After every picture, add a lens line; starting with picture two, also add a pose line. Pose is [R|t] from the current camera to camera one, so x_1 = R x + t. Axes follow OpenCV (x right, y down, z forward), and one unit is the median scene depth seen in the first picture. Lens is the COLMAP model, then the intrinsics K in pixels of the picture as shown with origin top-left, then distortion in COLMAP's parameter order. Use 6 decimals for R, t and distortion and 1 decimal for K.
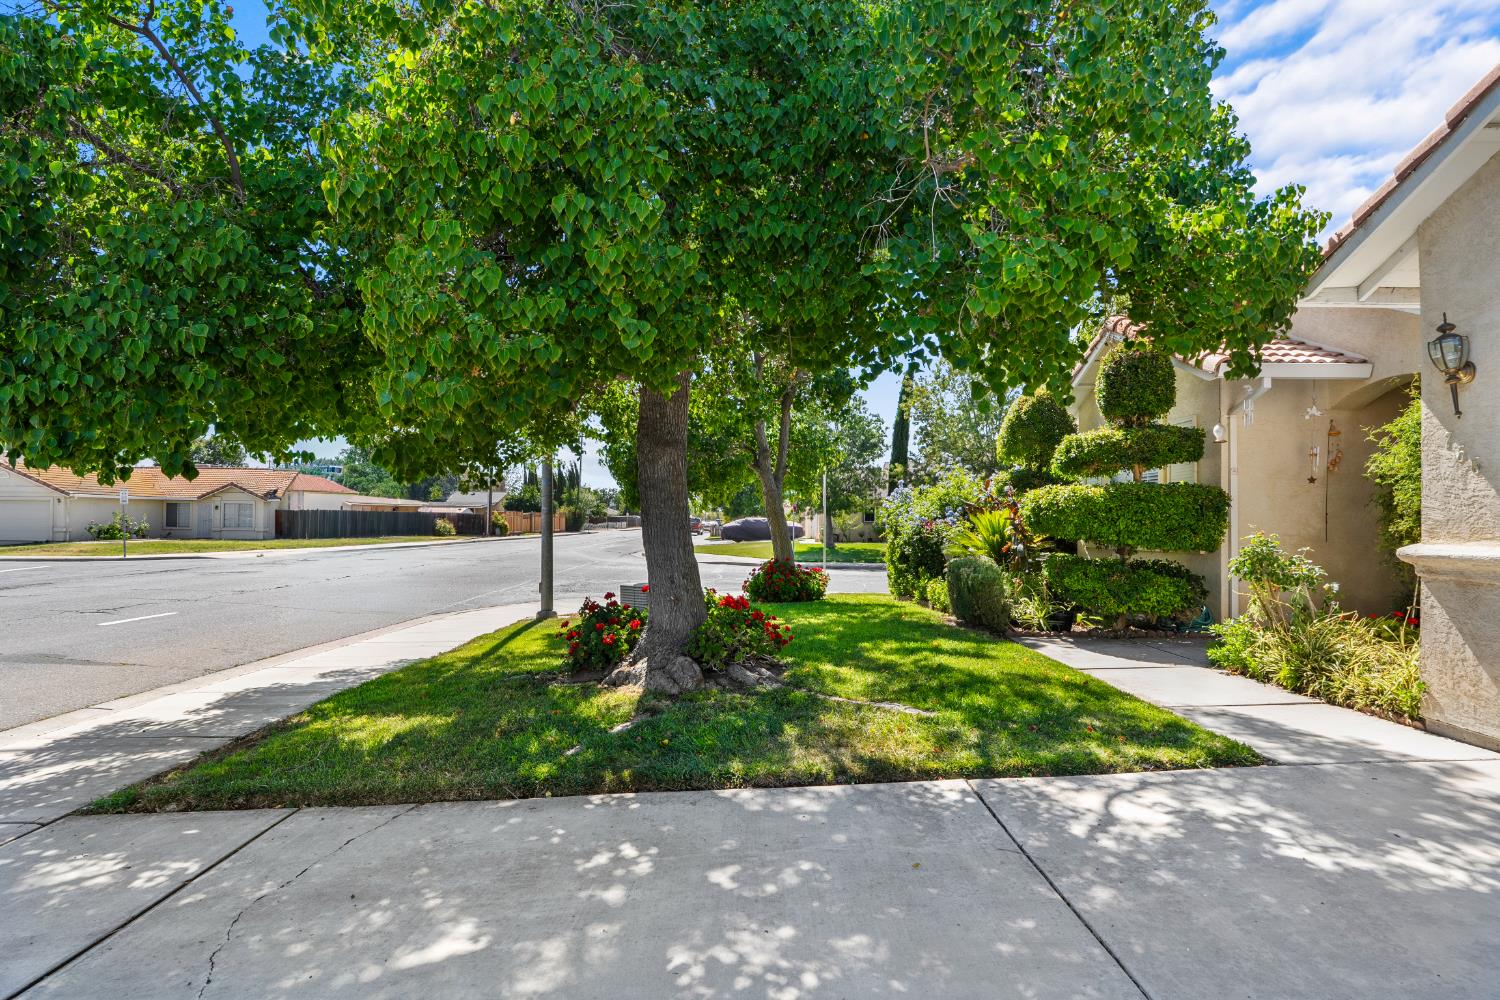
lens RADIAL K [[863.8, 0, 750.0], [0, 863.8, 503.6], [0, 0, 1]] dist [-0.000105, -0.000003]
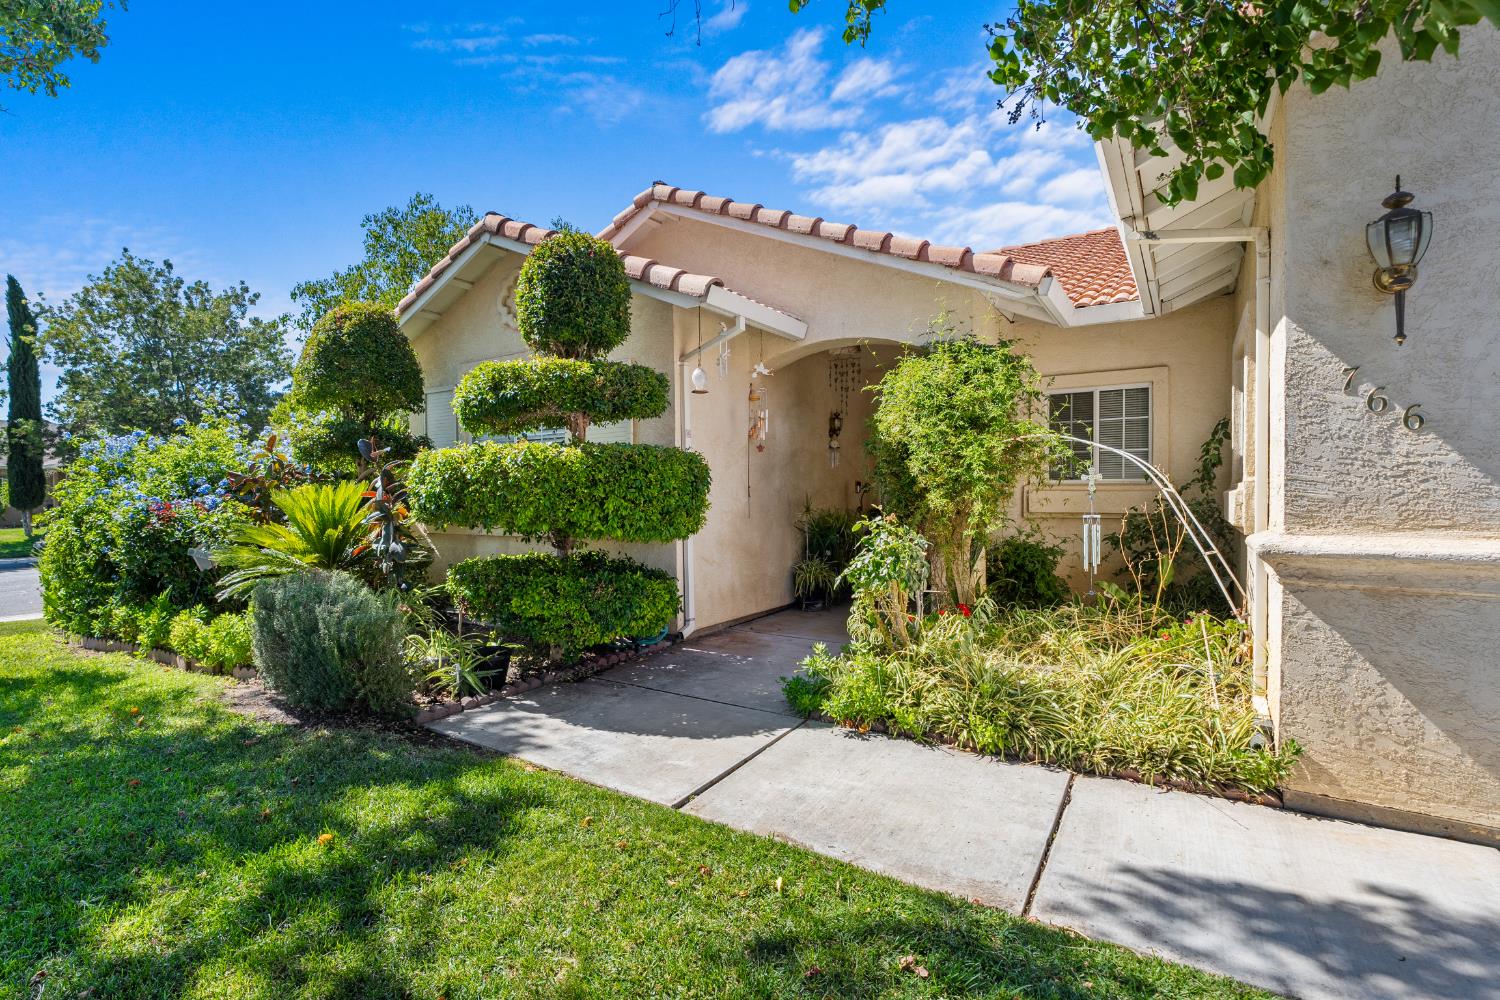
lens RADIAL K [[680.5, 0, 738.1], [0, 680.5, 500.3], [0, 0, 1]] dist [-0.003765, 0.001173]
pose [[0.546222, -0.027474, 0.837190, 0.063215], [-0.003057, 0.999390, 0.034791, 0.001968], [-0.837635, -0.021563, 0.545804, 0.641691]]
